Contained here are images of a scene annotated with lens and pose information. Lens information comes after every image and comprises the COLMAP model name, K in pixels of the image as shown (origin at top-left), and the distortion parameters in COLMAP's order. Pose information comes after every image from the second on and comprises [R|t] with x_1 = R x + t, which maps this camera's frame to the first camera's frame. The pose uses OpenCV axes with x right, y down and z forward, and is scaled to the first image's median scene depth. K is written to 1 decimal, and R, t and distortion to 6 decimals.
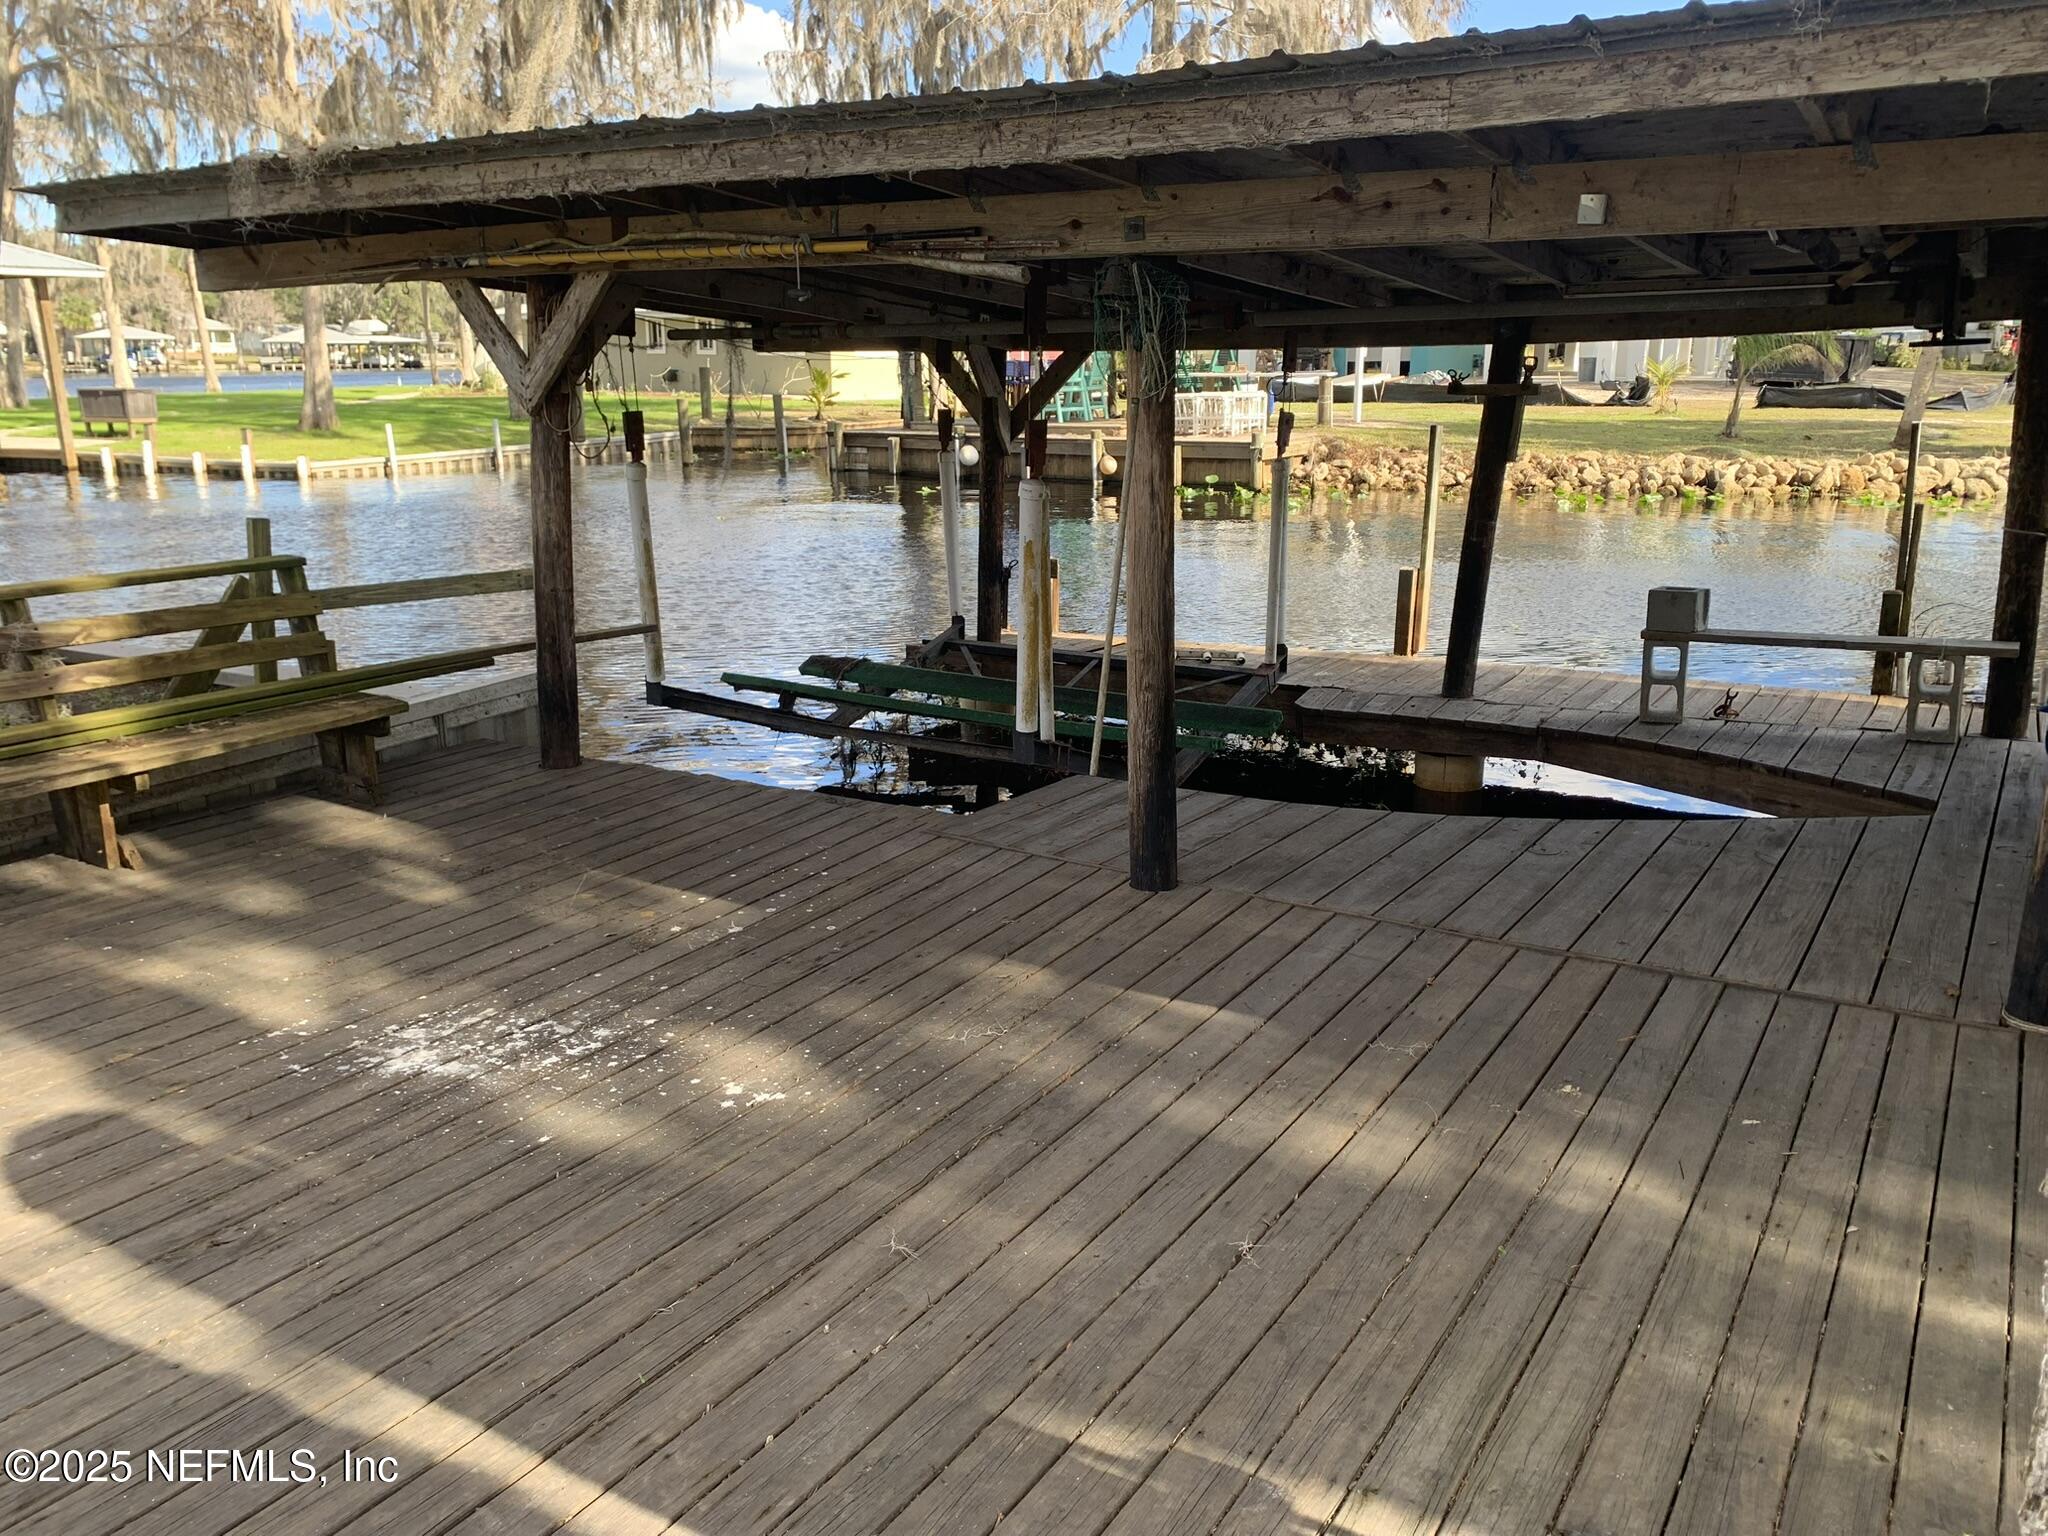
lens RADIAL K [[1555.3, 0, 1020.8], [0, 1555.3, 770.4], [0, 0, 1]] dist [0.000949, 0.009812]
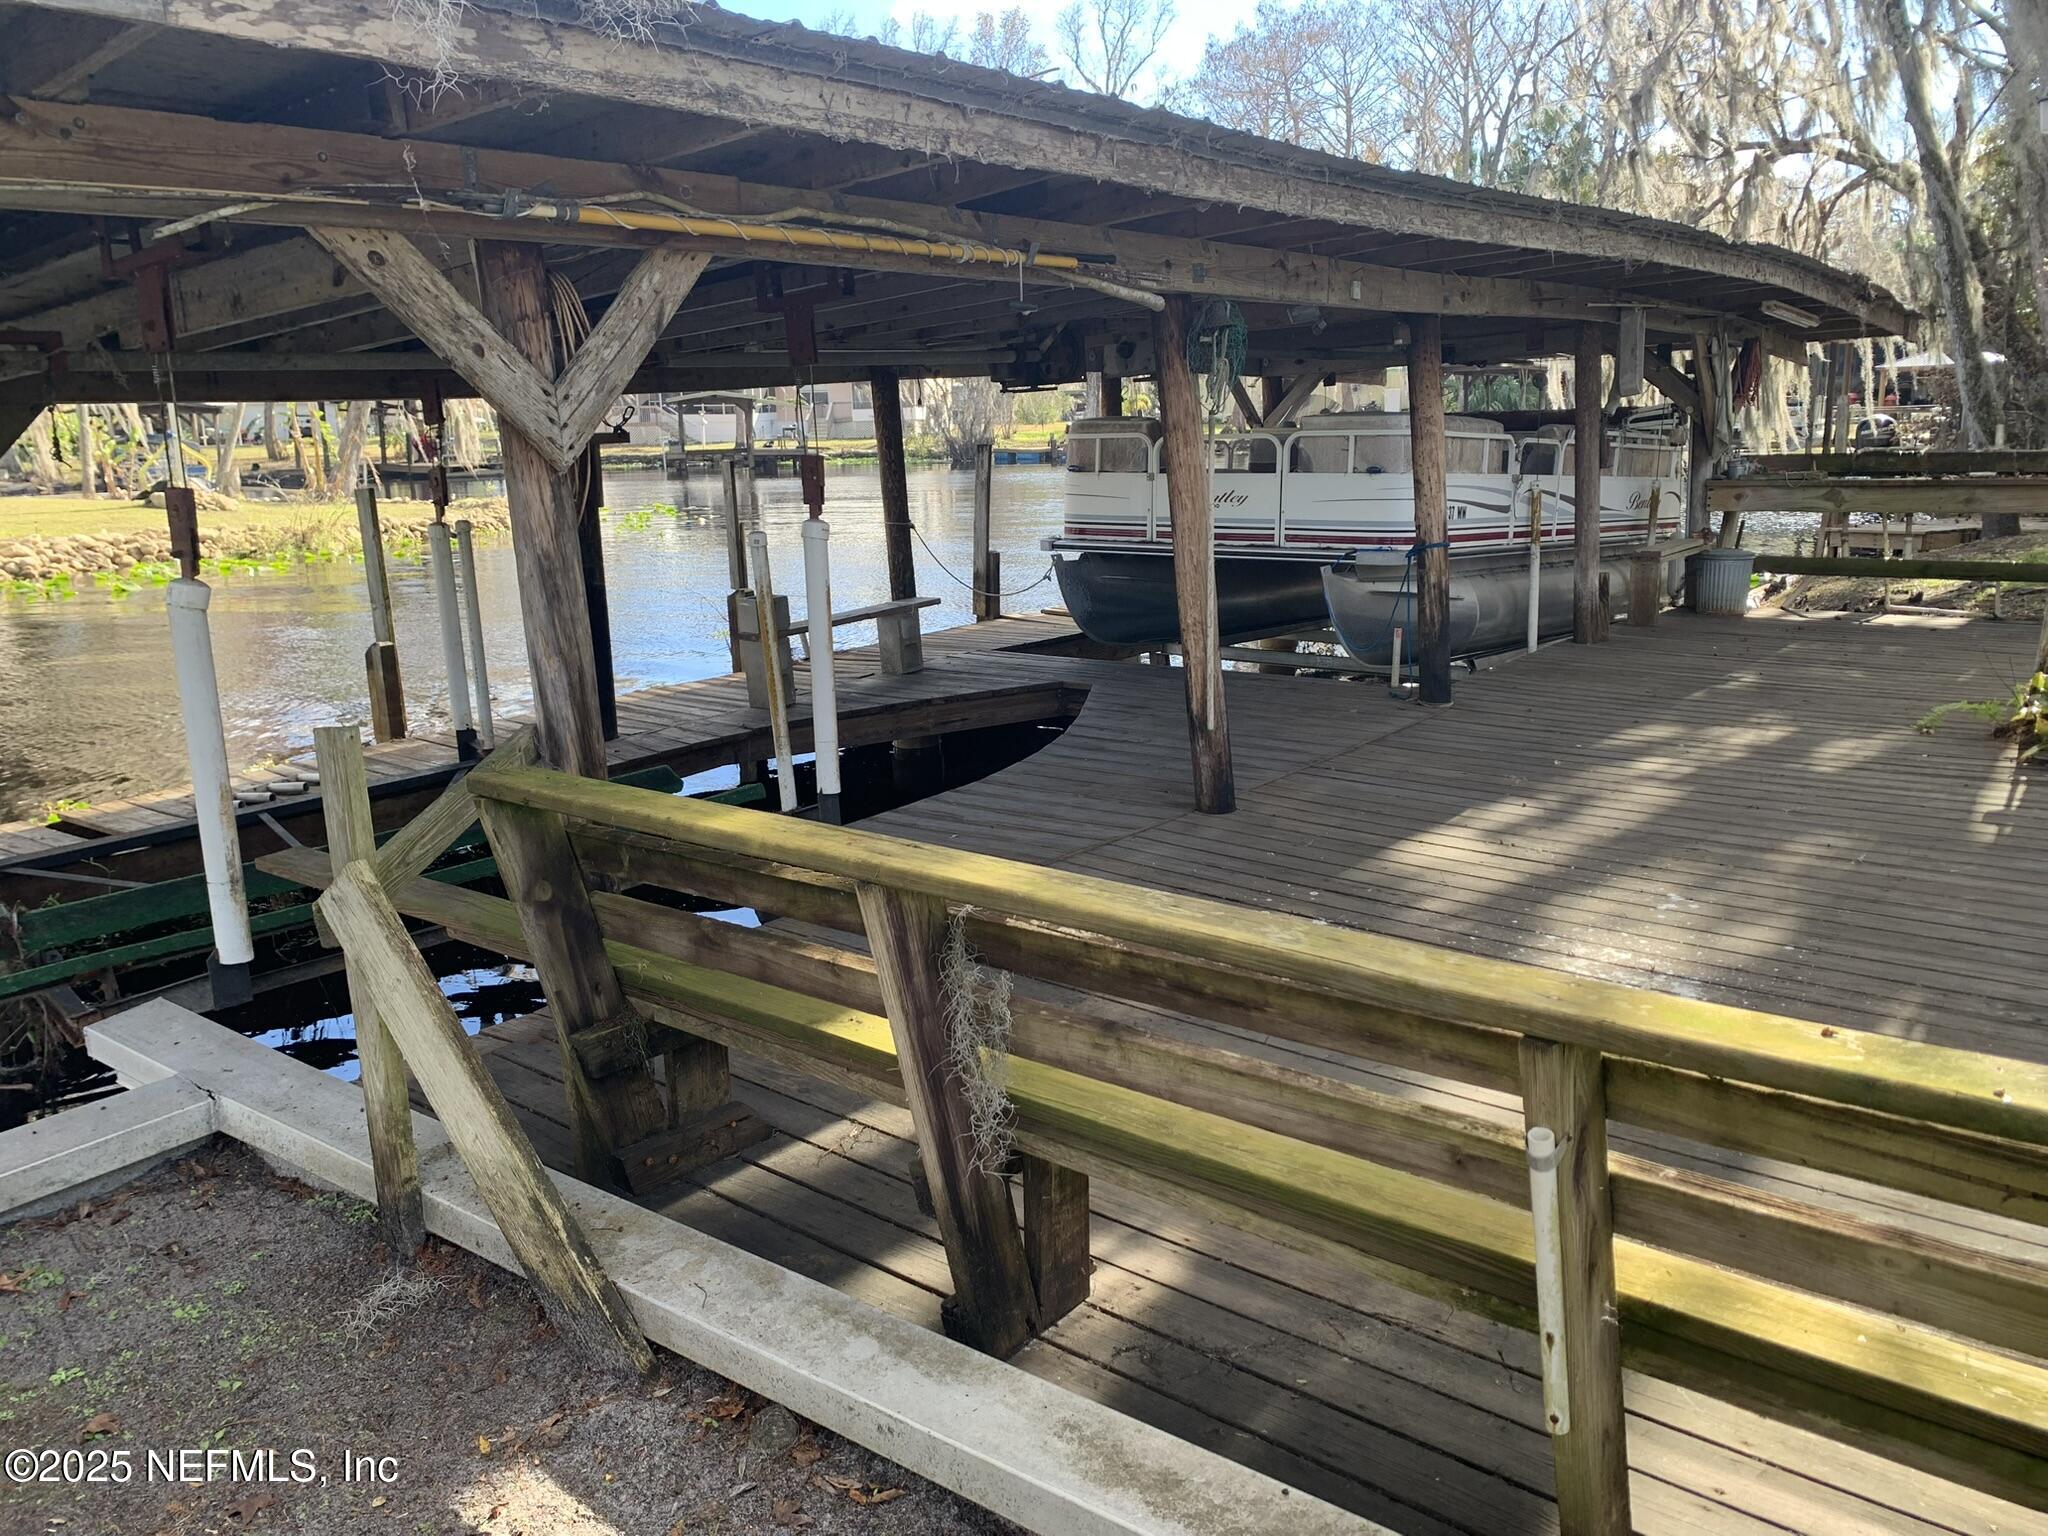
lens RADIAL K [[1555.3, 0, 1017.8], [0, 1555.3, 769.9], [0, 0, 1]] dist [0.000949, 0.009812]
pose [[0.127764, -0.220103, 0.967074, -1.098627], [0.285458, 0.941966, 0.176675, -0.213402], [-0.949837, 0.253486, 0.183179, 0.911782]]
